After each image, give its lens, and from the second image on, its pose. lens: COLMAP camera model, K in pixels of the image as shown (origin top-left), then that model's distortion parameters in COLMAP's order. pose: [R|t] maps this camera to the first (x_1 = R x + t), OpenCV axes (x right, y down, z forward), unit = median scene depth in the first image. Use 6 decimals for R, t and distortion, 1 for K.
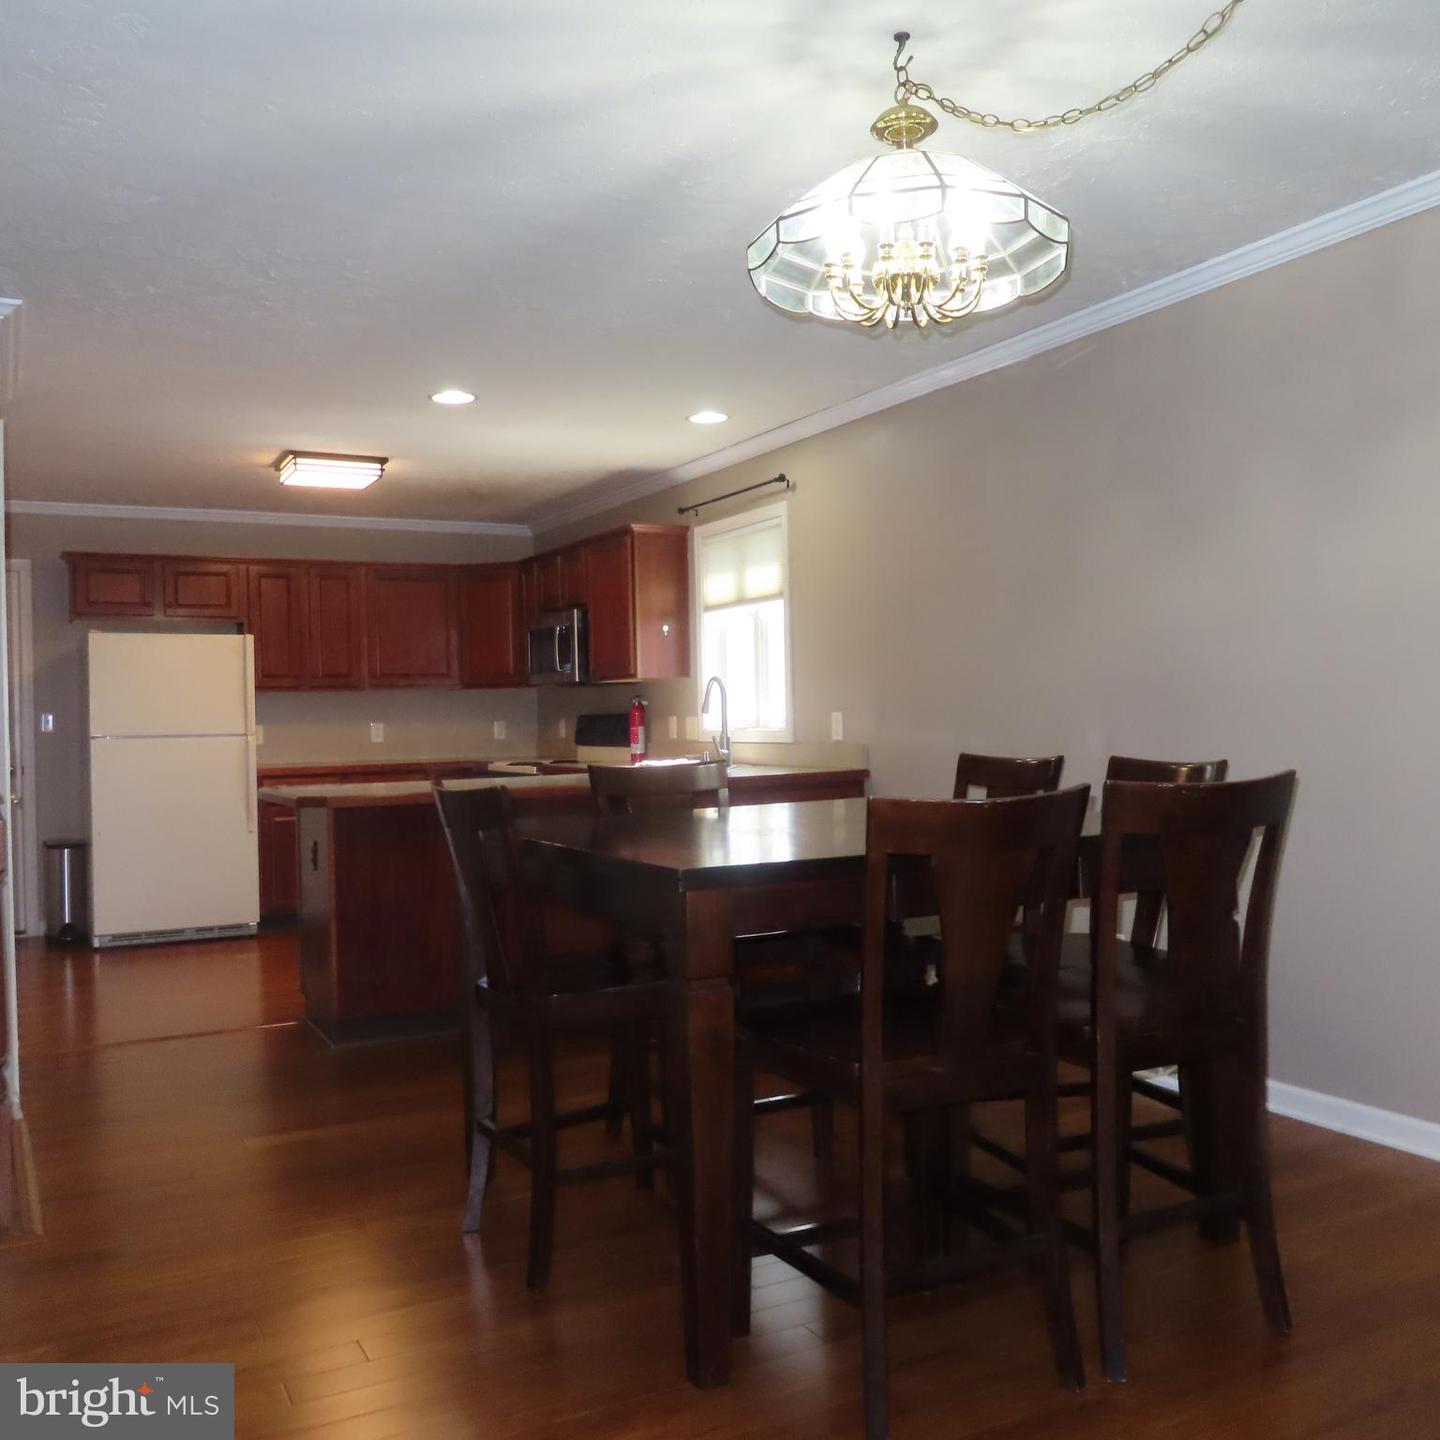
lens RADIAL K [[1368.3, 0, 720.0], [0, 1368.3, 720.0], [0, 0, 1]] dist [-0.010458, 0.001060]
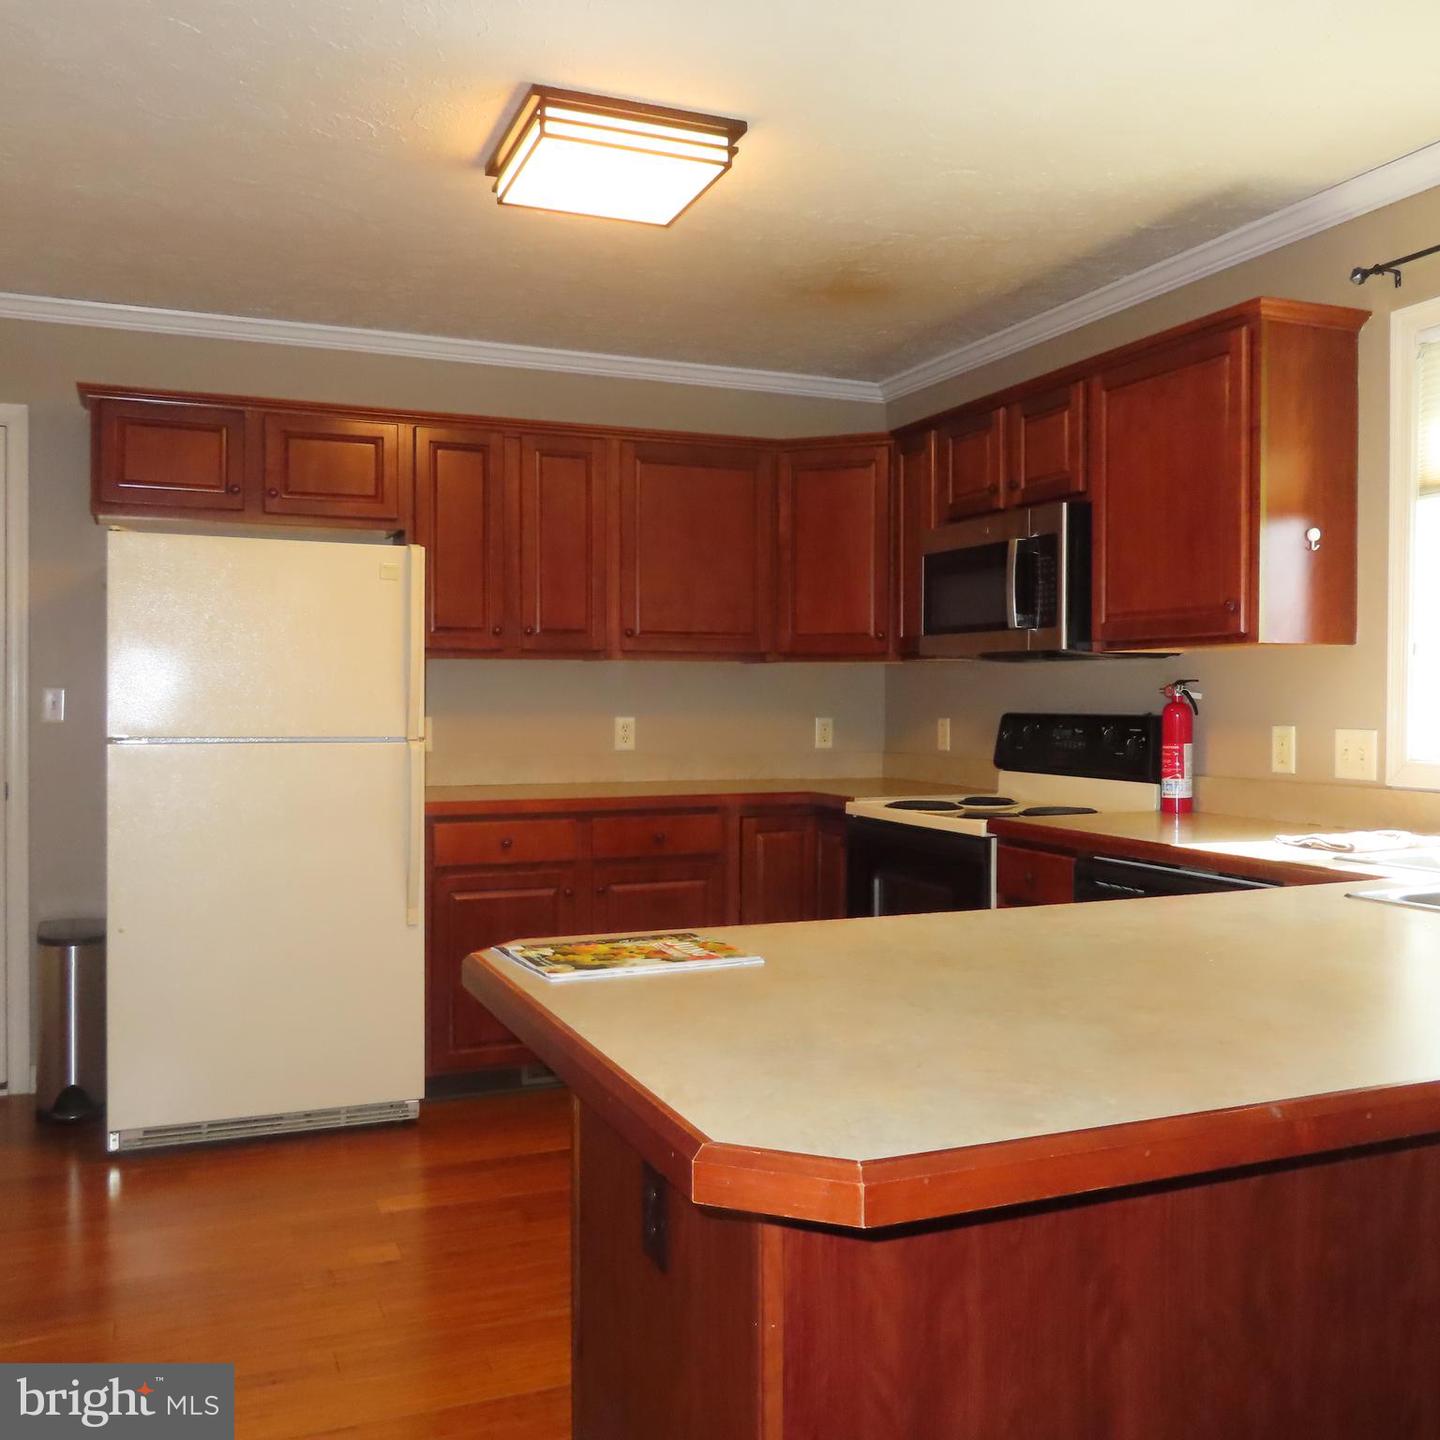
lens RADIAL K [[1368.3, 0, 720.0], [0, 1368.3, 720.0], [0, 0, 1]] dist [-0.010458, 0.001060]
pose [[0.995041, 0.025546, -0.096125, -0.177133], [-0.024183, 0.999590, 0.015320, -0.007094], [0.096477, -0.012920, 0.995251, 0.489586]]
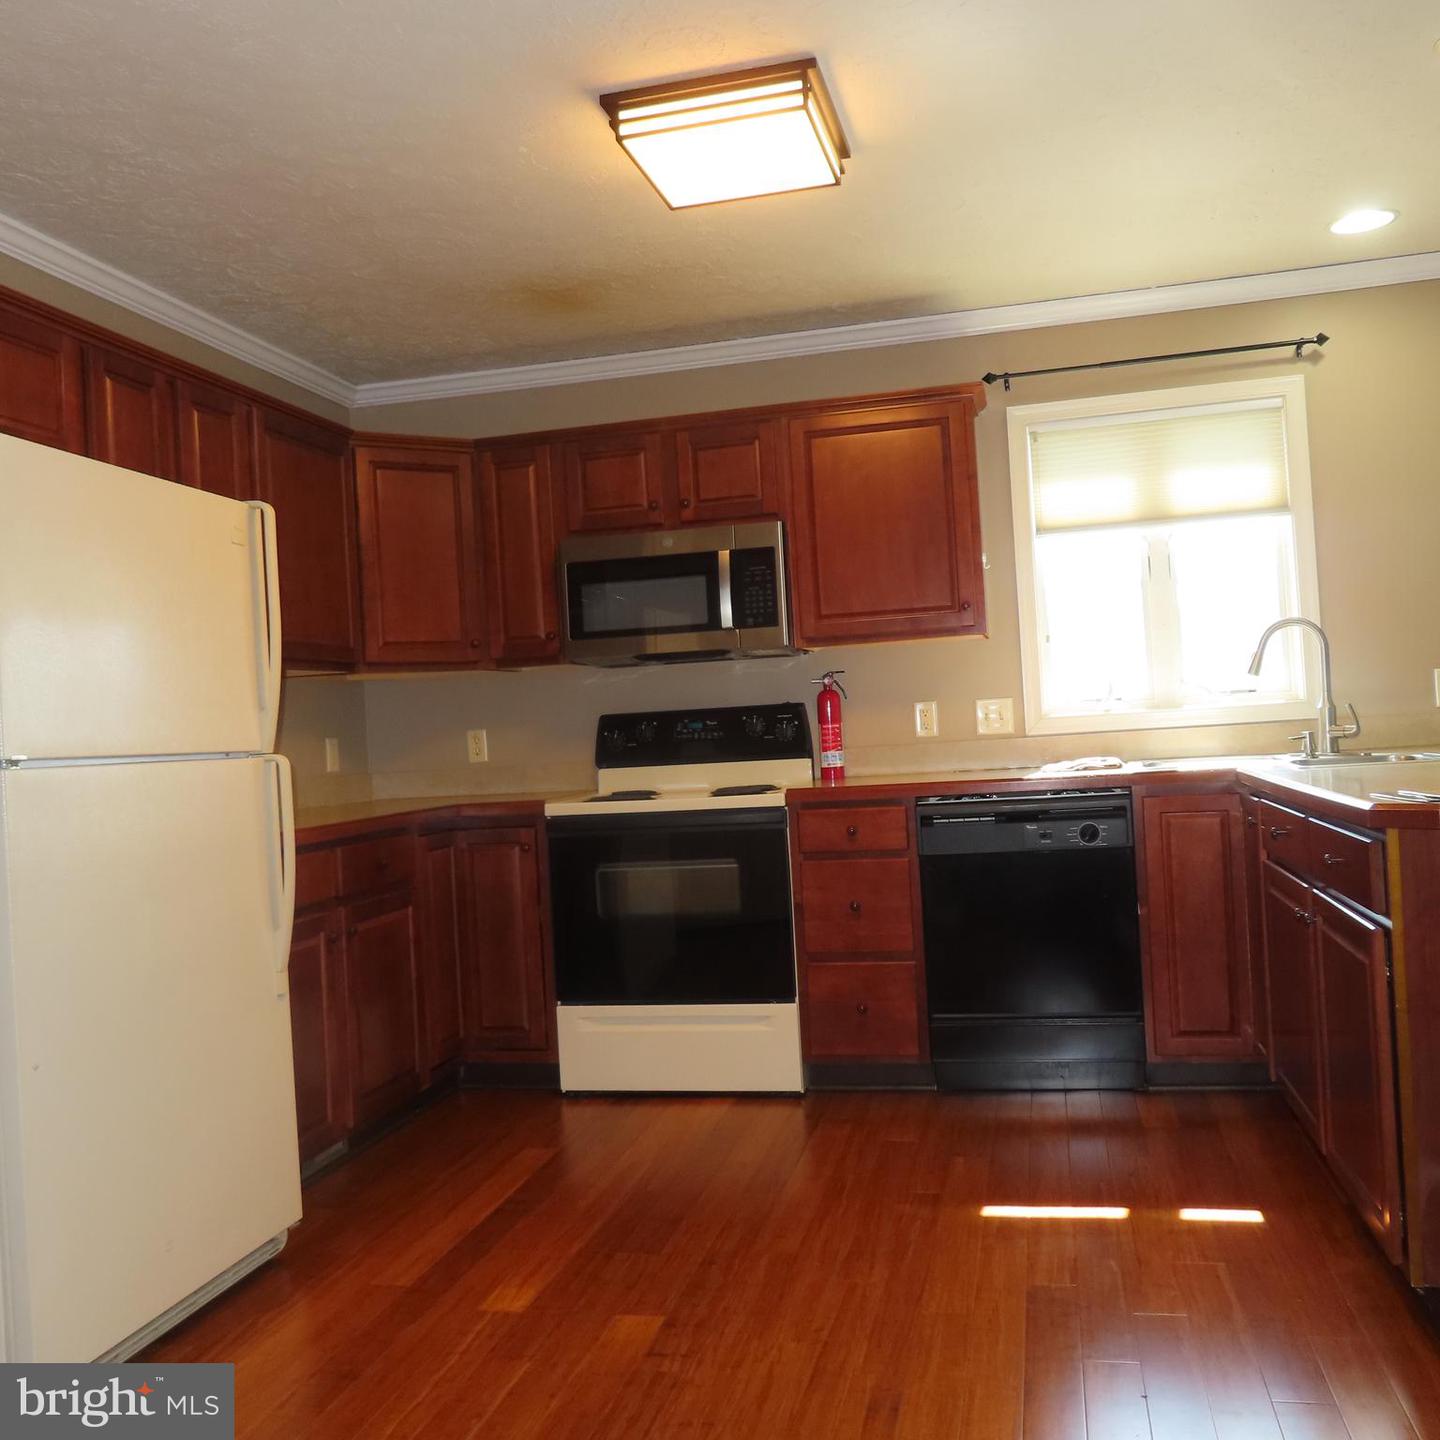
lens RADIAL K [[1354.9, 0, 720.0], [0, 1354.9, 720.0], [0, 0, 1]] dist [-0.012627, -0.009858]
pose [[0.662667, -0.008884, 0.748862, -0.546269], [0.045025, 0.998594, -0.027995, 0.018286], [-0.747560, 0.052269, 0.662135, 0.631535]]
